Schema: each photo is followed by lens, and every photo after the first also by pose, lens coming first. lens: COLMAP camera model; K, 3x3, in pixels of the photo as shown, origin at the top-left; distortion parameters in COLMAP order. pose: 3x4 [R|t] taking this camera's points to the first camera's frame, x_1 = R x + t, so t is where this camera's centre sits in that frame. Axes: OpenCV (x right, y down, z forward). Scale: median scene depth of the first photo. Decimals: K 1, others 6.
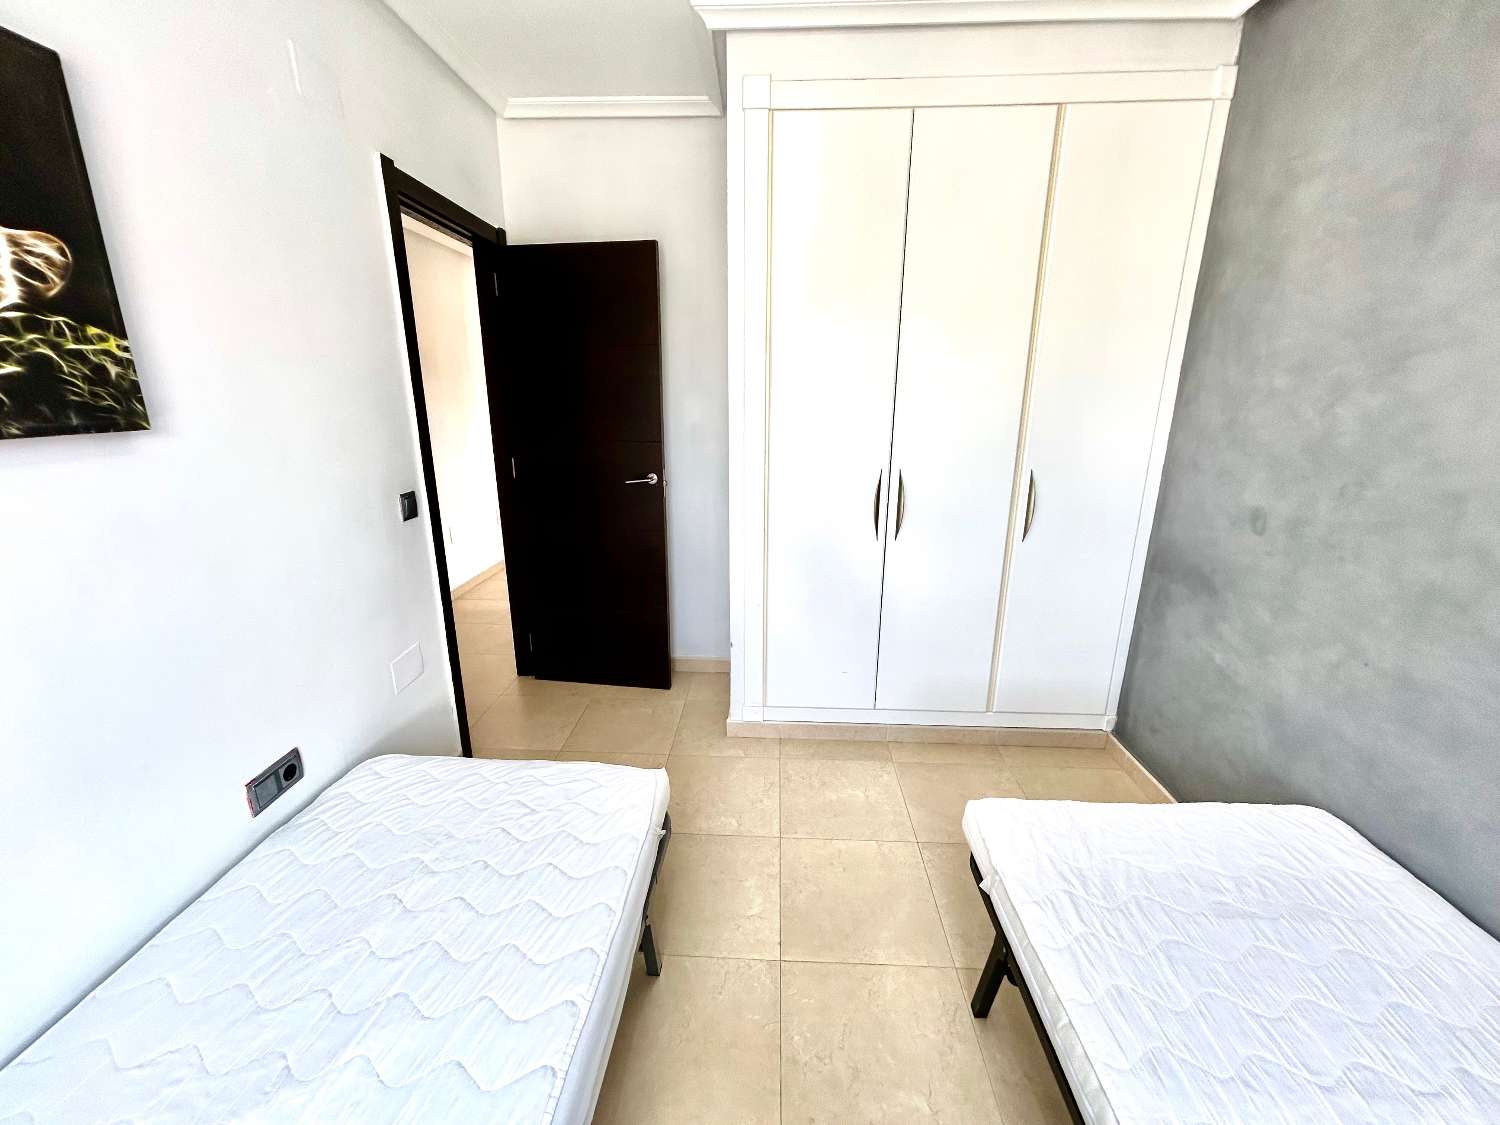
lens RADIAL K [[598.8, 0, 748.9], [0, 598.8, 559.9], [0, 0, 1]] dist [-0.000808, 0.000261]
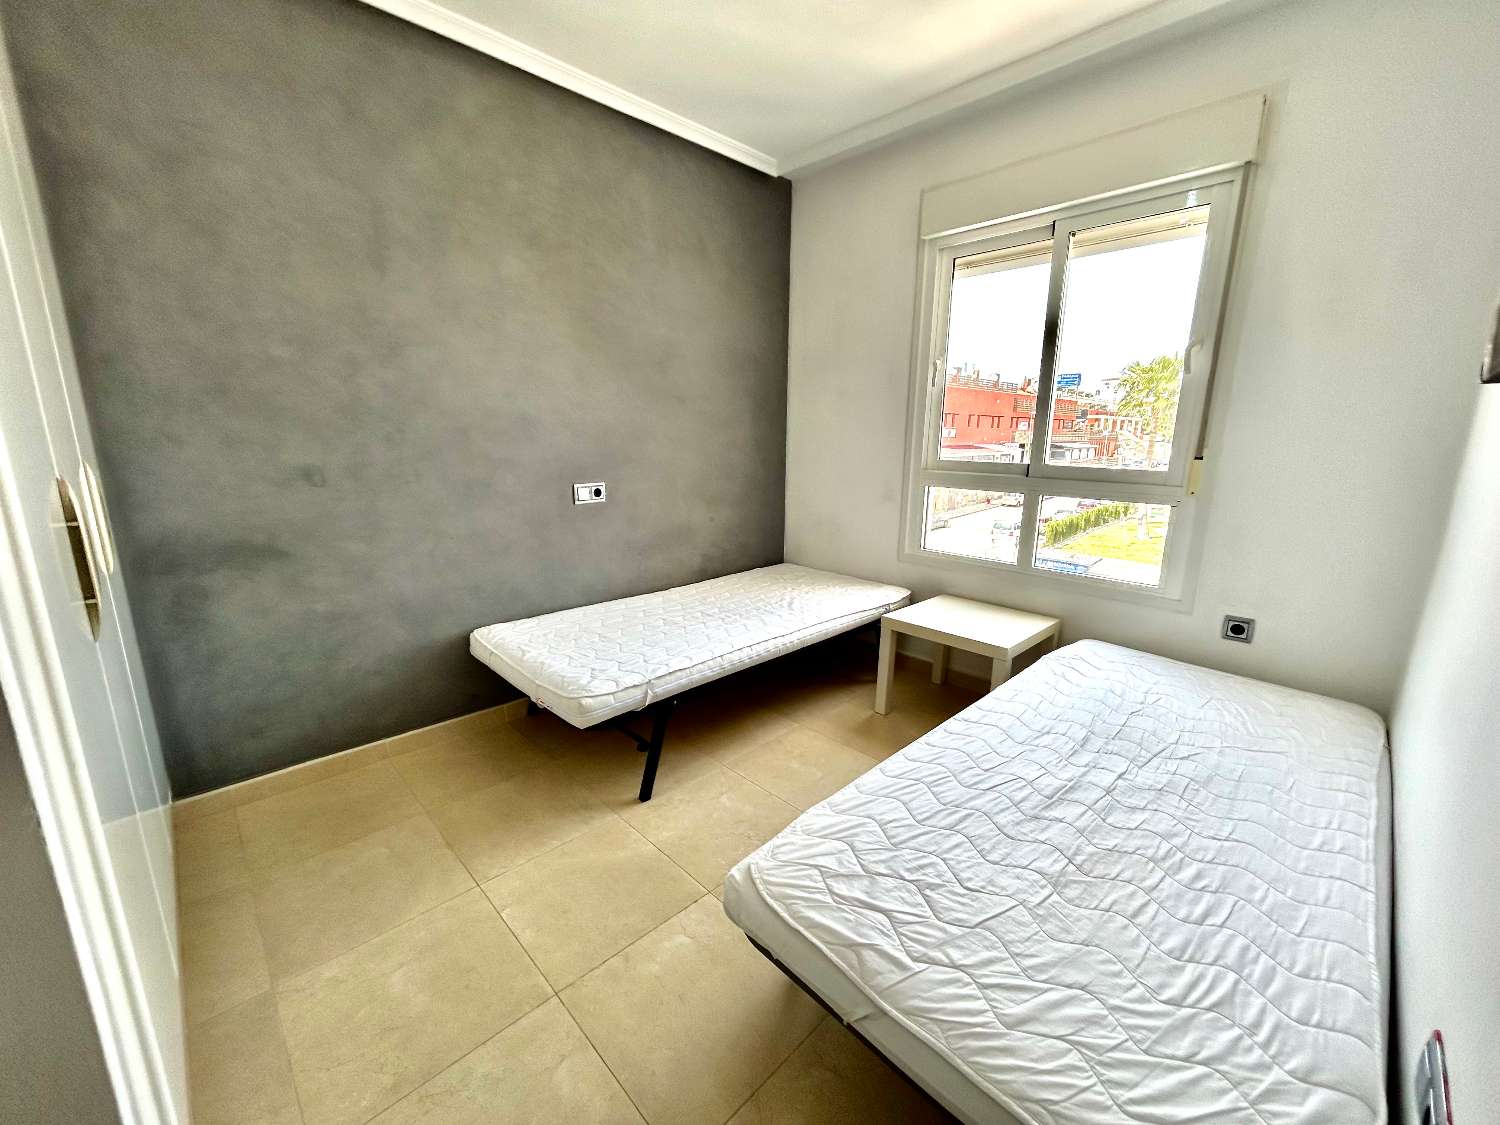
lens RADIAL K [[603.3, 0, 748.5], [0, 603.3, 561.0], [0, 0, 1]] dist [-0.000218, 0.000471]
pose [[-0.731796, -0.159153, 0.662680, -0.556040], [0.167567, 0.900484, 0.401310, -0.245812], [-0.660602, 0.404720, -0.632302, 1.268374]]
